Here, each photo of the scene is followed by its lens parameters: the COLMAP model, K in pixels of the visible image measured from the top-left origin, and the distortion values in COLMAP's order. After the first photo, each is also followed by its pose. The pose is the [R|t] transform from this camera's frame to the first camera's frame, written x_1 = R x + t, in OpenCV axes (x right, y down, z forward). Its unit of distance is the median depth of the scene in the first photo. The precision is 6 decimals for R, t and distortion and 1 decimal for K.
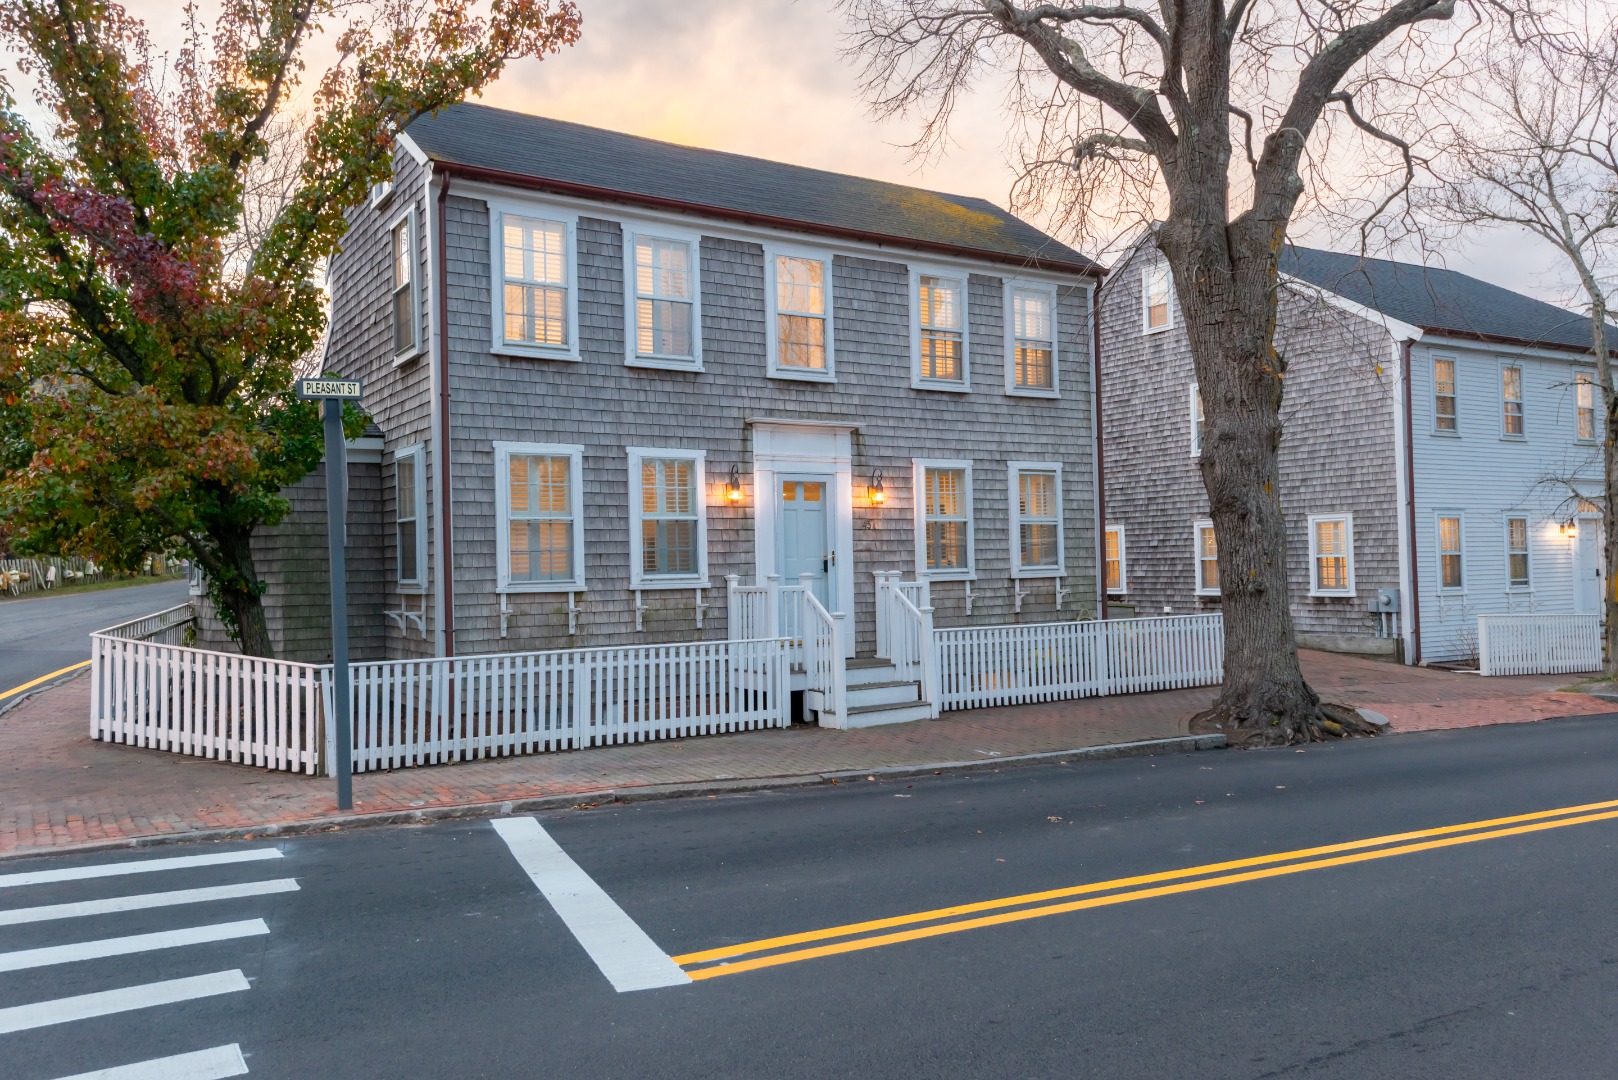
lens RADIAL K [[1973.1, 0, 809.4], [0, 1973.1, 585.1], [0, 0, 1]] dist [0.144973, 0.013263]
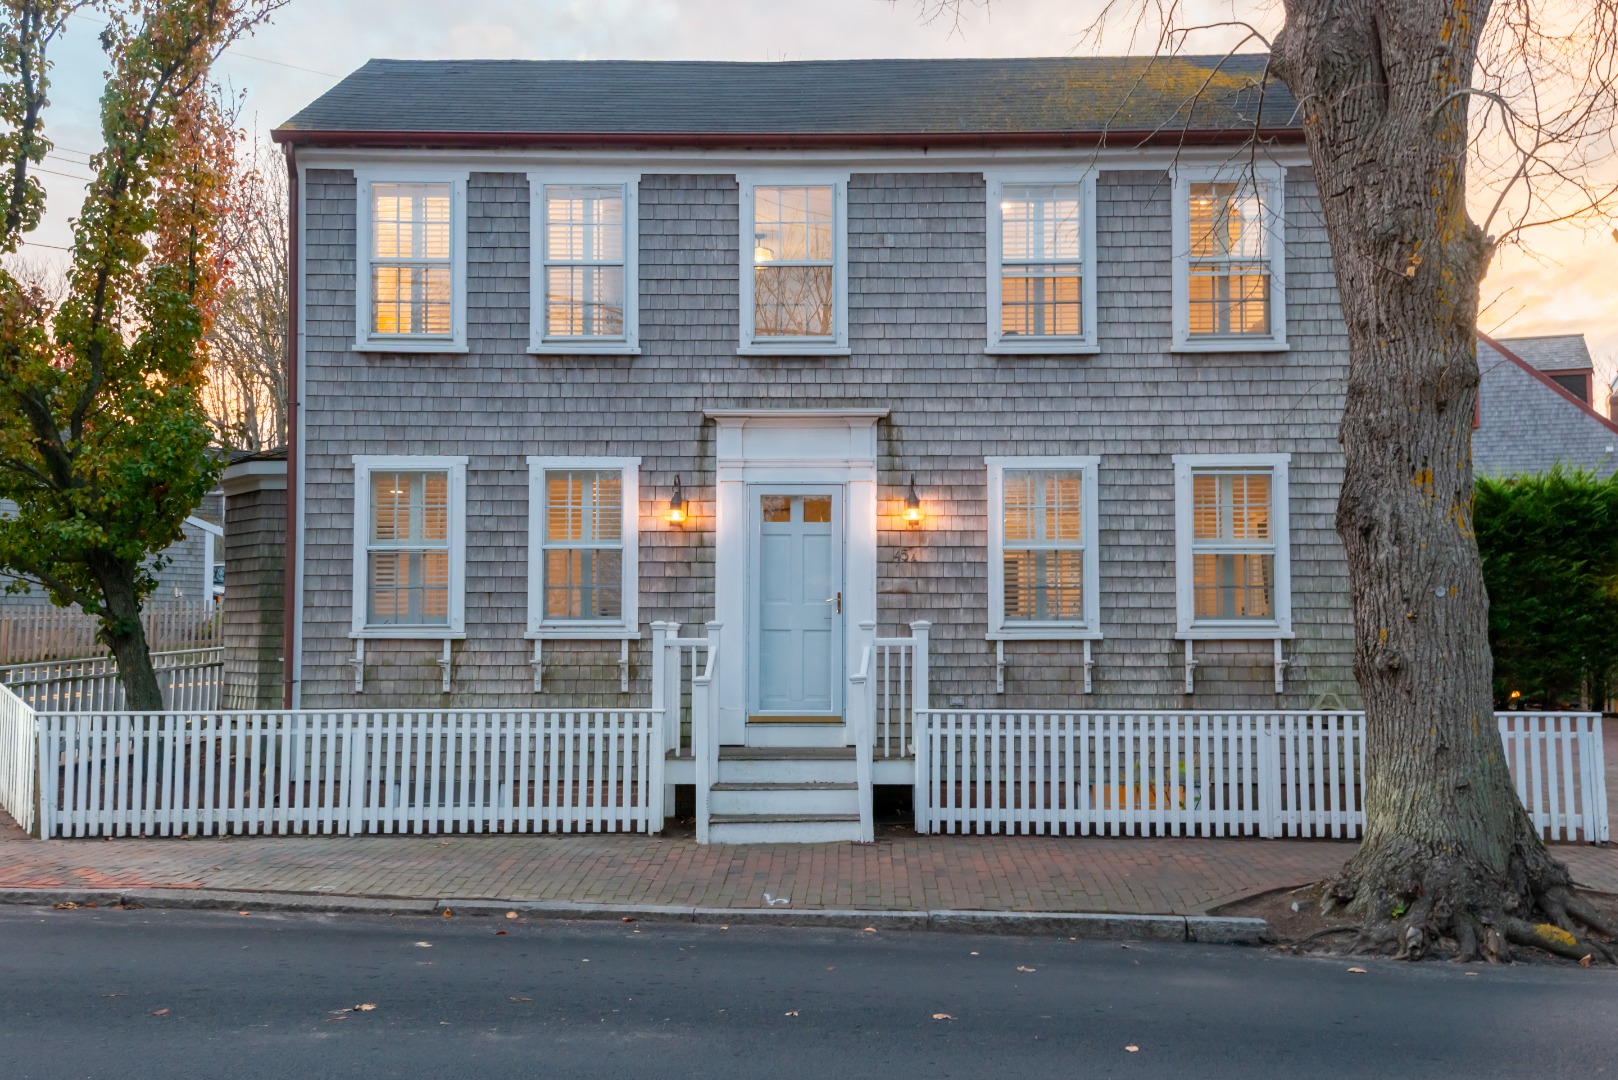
lens RADIAL K [[1973.1, 0, 809.4], [0, 1973.1, 585.1], [0, 0, 1]] dist [0.144973, 0.013263]
pose [[0.681936, 0.000351, -0.731412, 0.536226], [-0.024427, 0.999453, -0.022295, -0.003929], [0.731004, 0.033070, 0.681572, 0.525512]]
